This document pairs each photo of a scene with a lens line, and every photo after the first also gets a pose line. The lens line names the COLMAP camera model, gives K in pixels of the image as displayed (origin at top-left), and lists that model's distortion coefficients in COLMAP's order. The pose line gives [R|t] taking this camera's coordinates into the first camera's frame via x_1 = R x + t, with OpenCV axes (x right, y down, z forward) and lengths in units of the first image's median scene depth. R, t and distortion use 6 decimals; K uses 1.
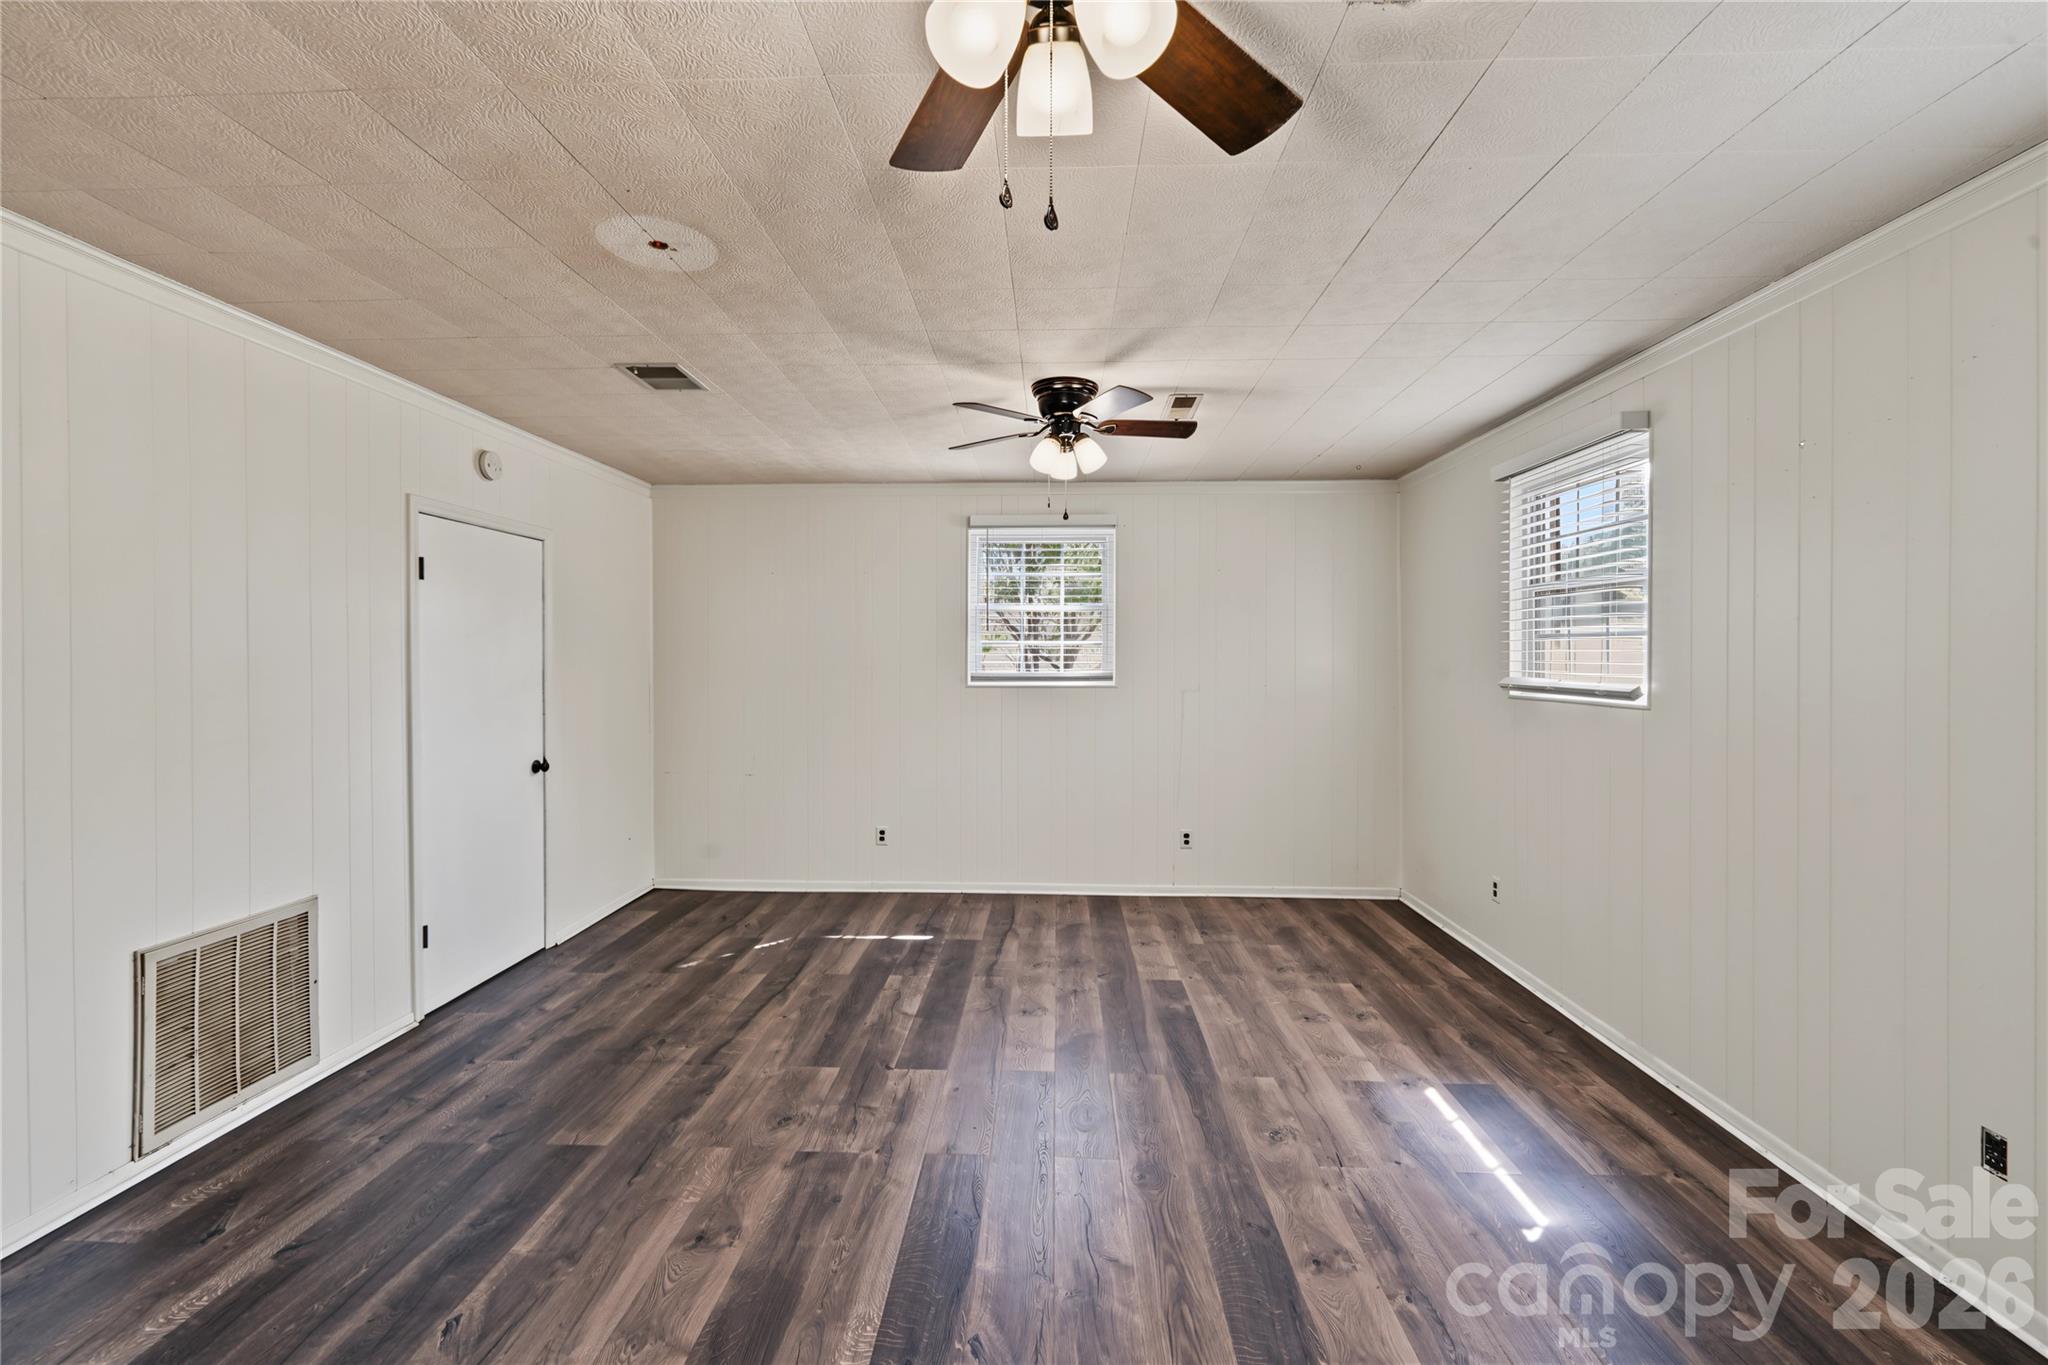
lens RADIAL K [[838.0, 0, 1028.4], [0, 838.0, 669.0], [0, 0, 1]] dist [-0.001134, -0.000268]
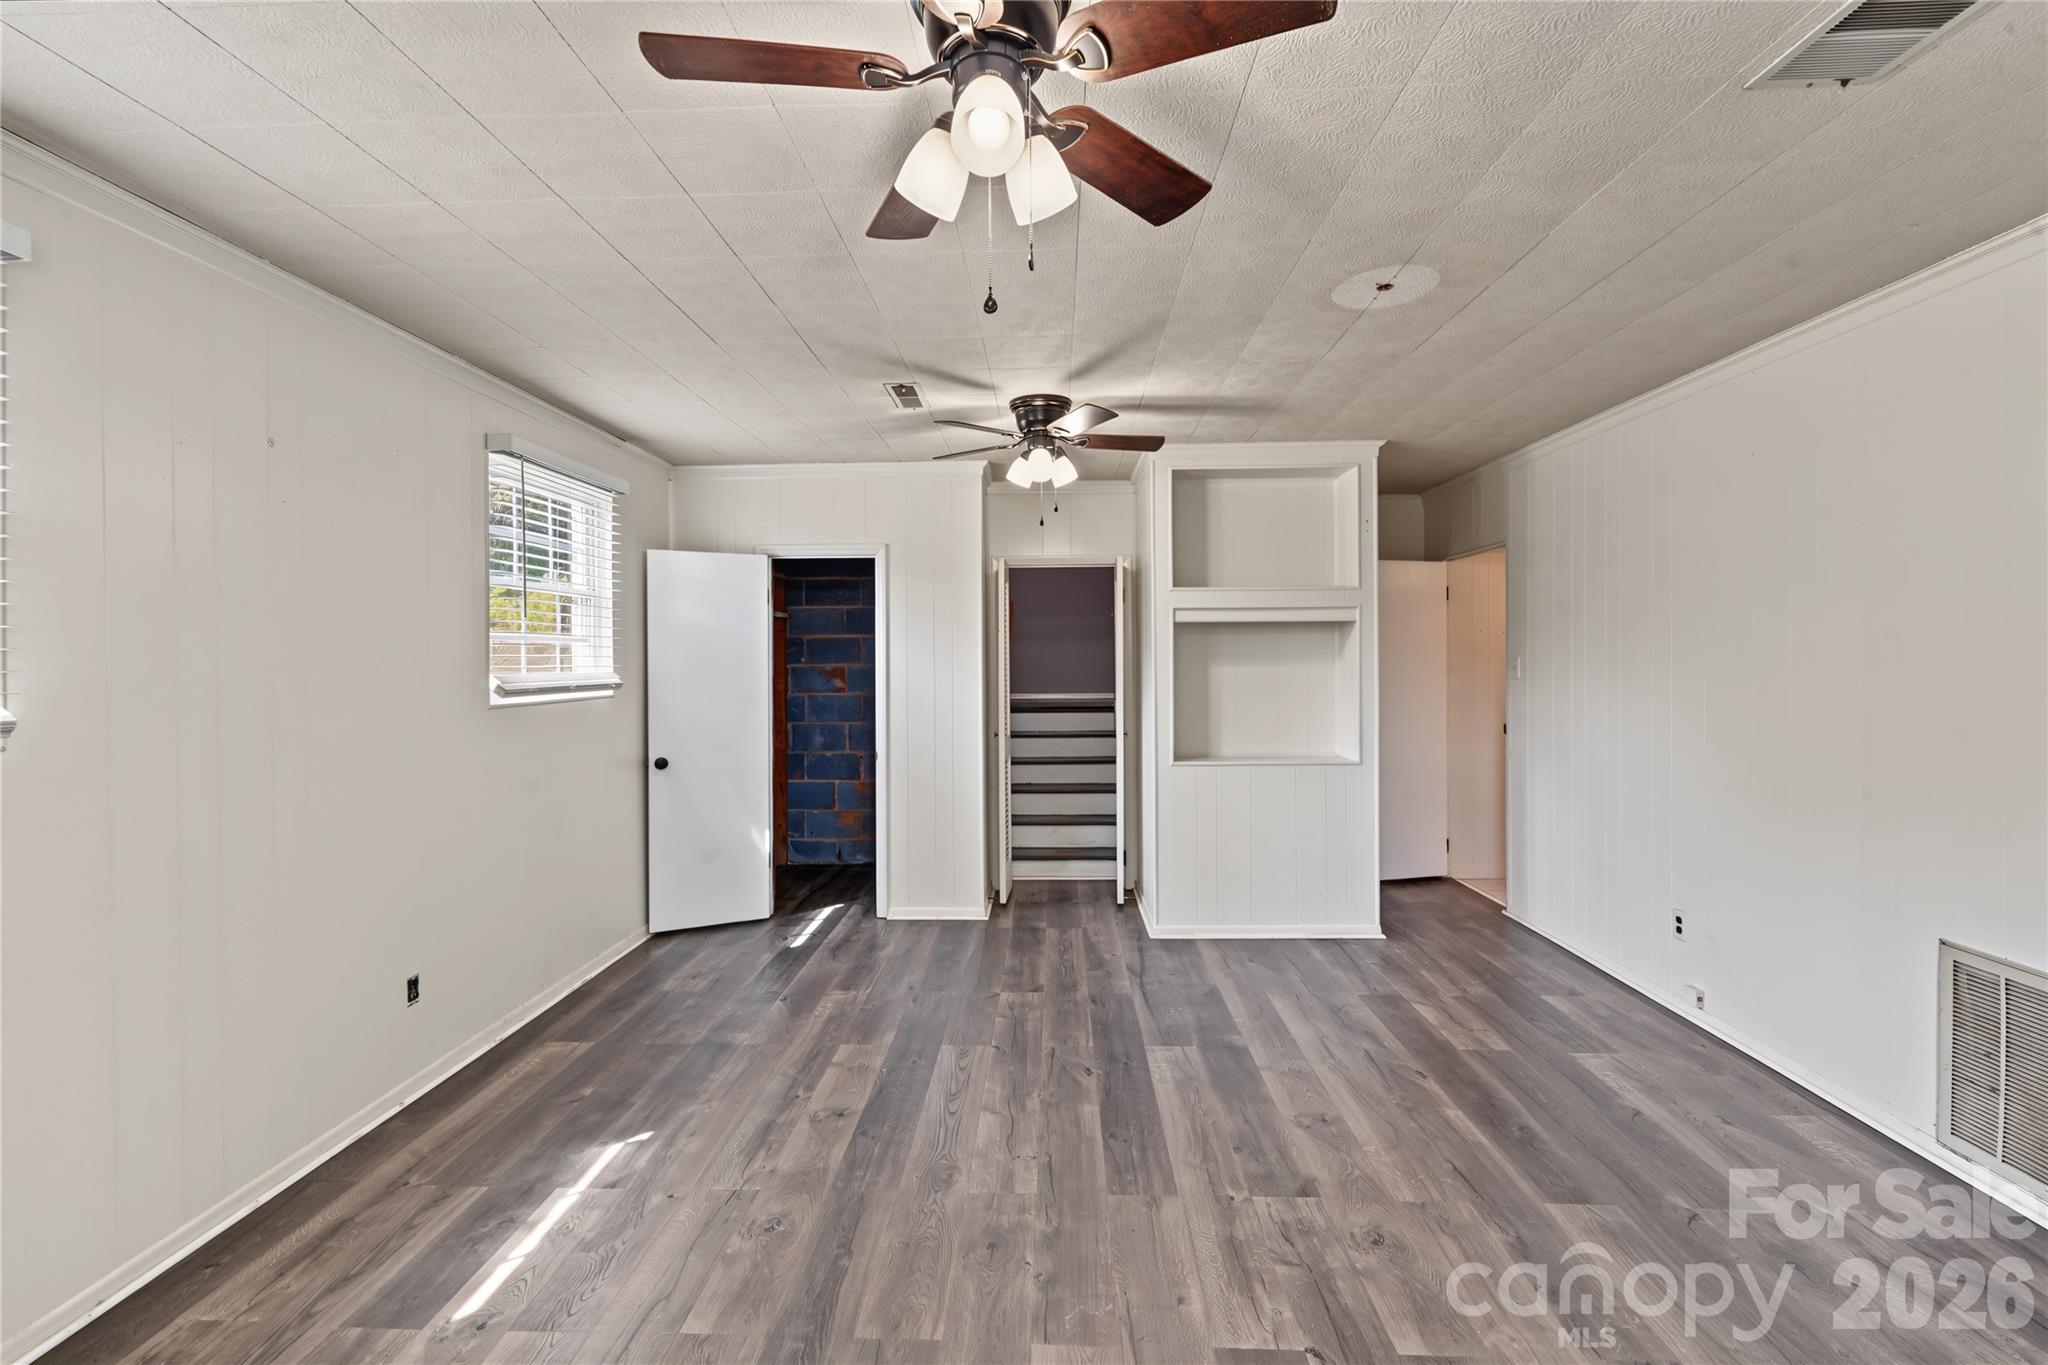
lens RADIAL K [[838.0, 0, 1020.5], [0, 838.0, 668.3], [0, 0, 1]] dist [-0.001134, -0.000268]
pose [[-0.999948, 0.006475, 0.007875, 0.038840], [0.006667, 0.999675, 0.024592, -0.021915], [-0.007713, 0.024643, -0.999667, 1.935802]]
